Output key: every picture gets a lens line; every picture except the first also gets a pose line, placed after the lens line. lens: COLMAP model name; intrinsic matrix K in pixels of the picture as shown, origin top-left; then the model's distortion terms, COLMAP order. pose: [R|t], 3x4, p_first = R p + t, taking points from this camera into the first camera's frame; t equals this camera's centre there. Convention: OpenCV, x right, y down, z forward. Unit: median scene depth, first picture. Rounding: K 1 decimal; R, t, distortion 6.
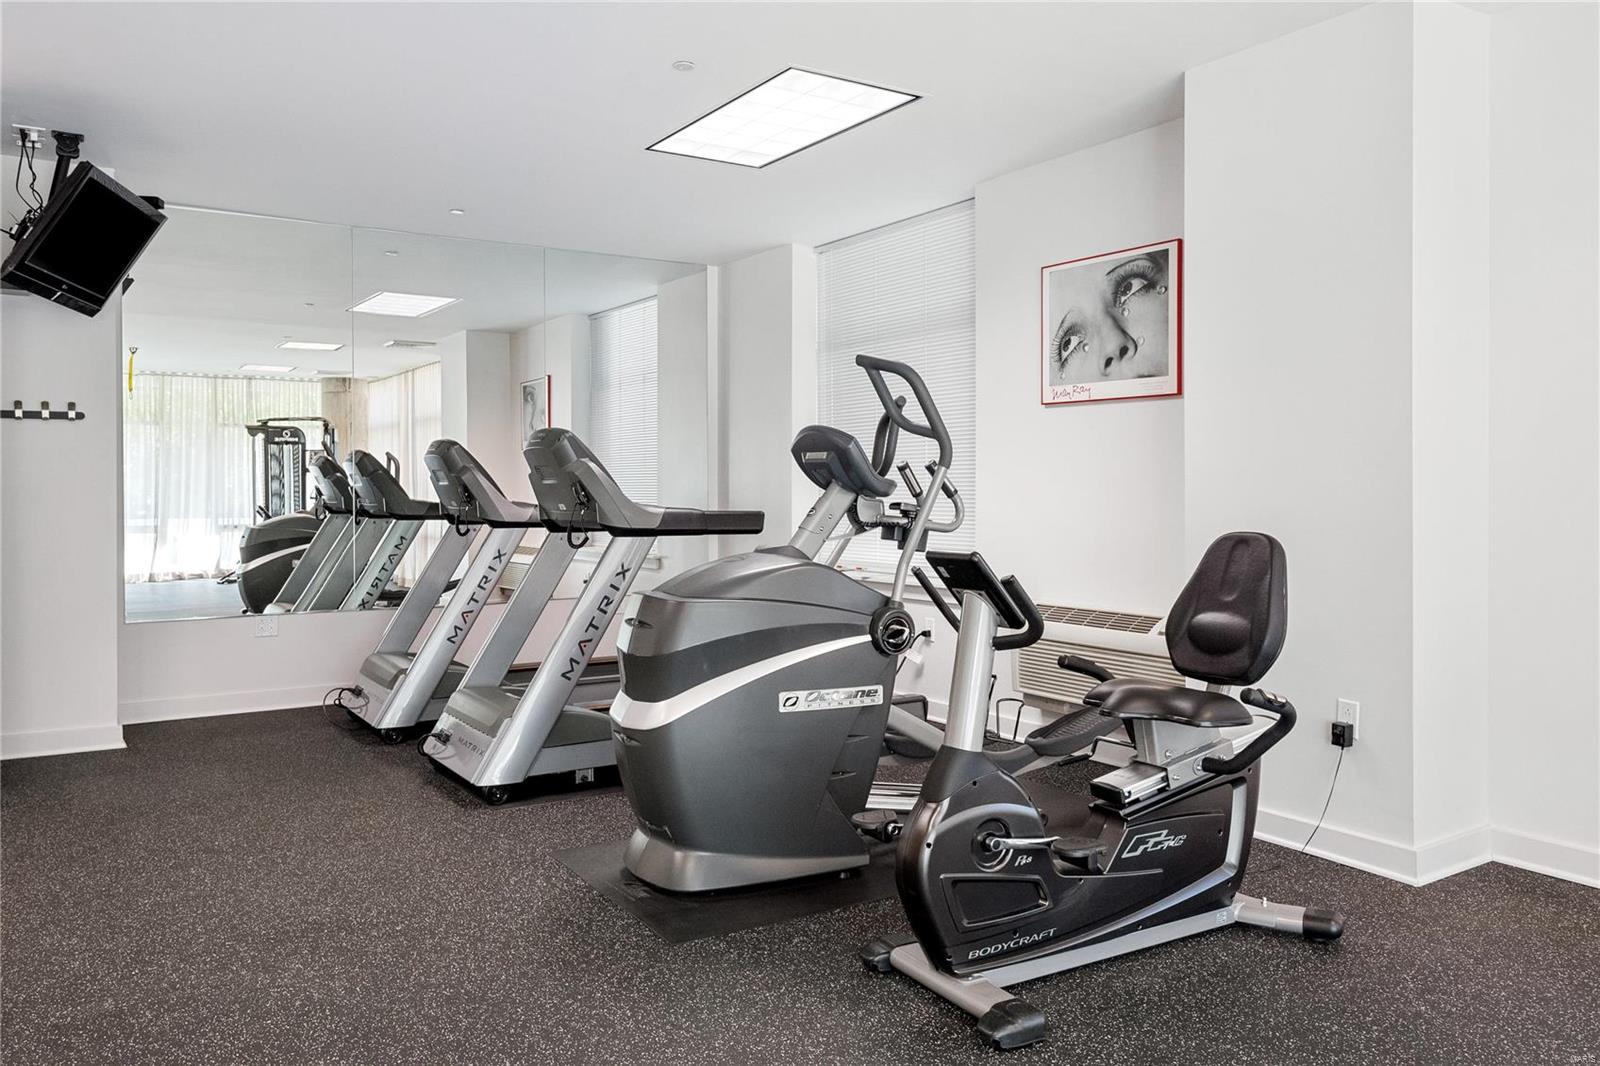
lens RADIAL K [[1207.1, 0, 800.0], [0, 1207.1, 533.0], [0, 0, 1]] dist [0.002822, 0.000489]
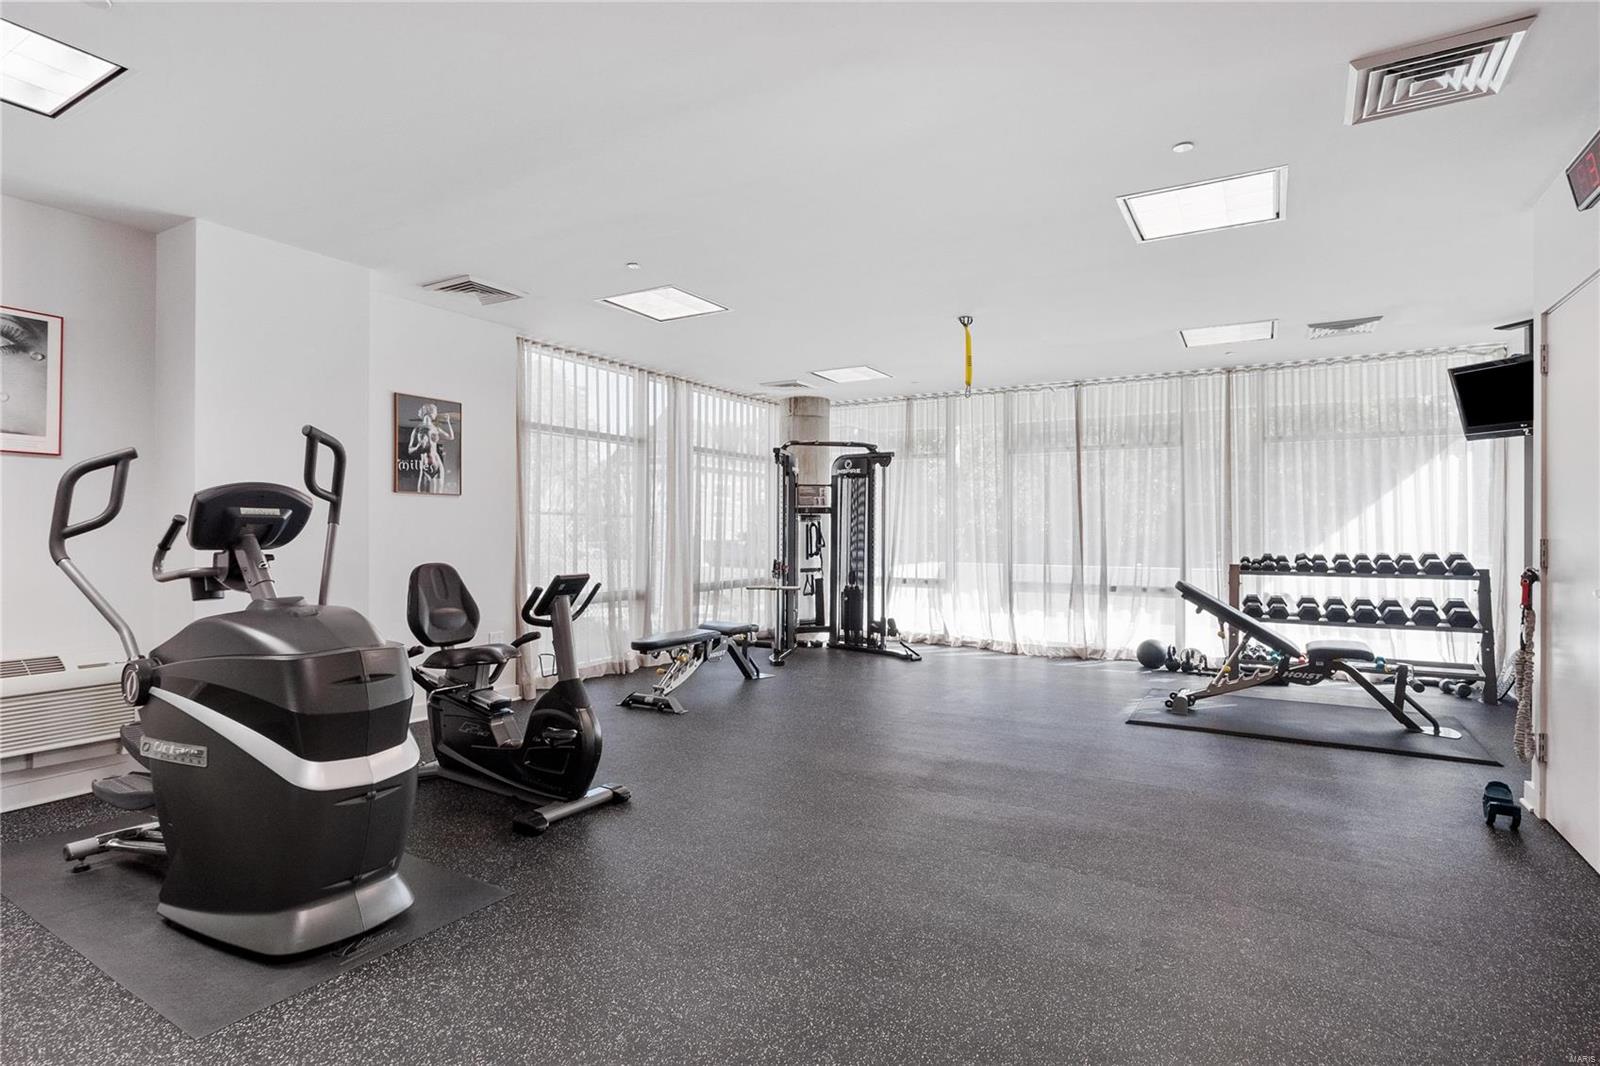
lens RADIAL K [[796.9, 0, 800.0], [0, 796.9, 533.0], [0, 0, 1]] dist [0.001536, 0.000204]
pose [[-0.453287, 0.000055, 0.891365, -0.659528], [0.028719, 0.999482, 0.014543, -0.032205], [-0.890902, 0.032191, -0.453053, 0.719608]]
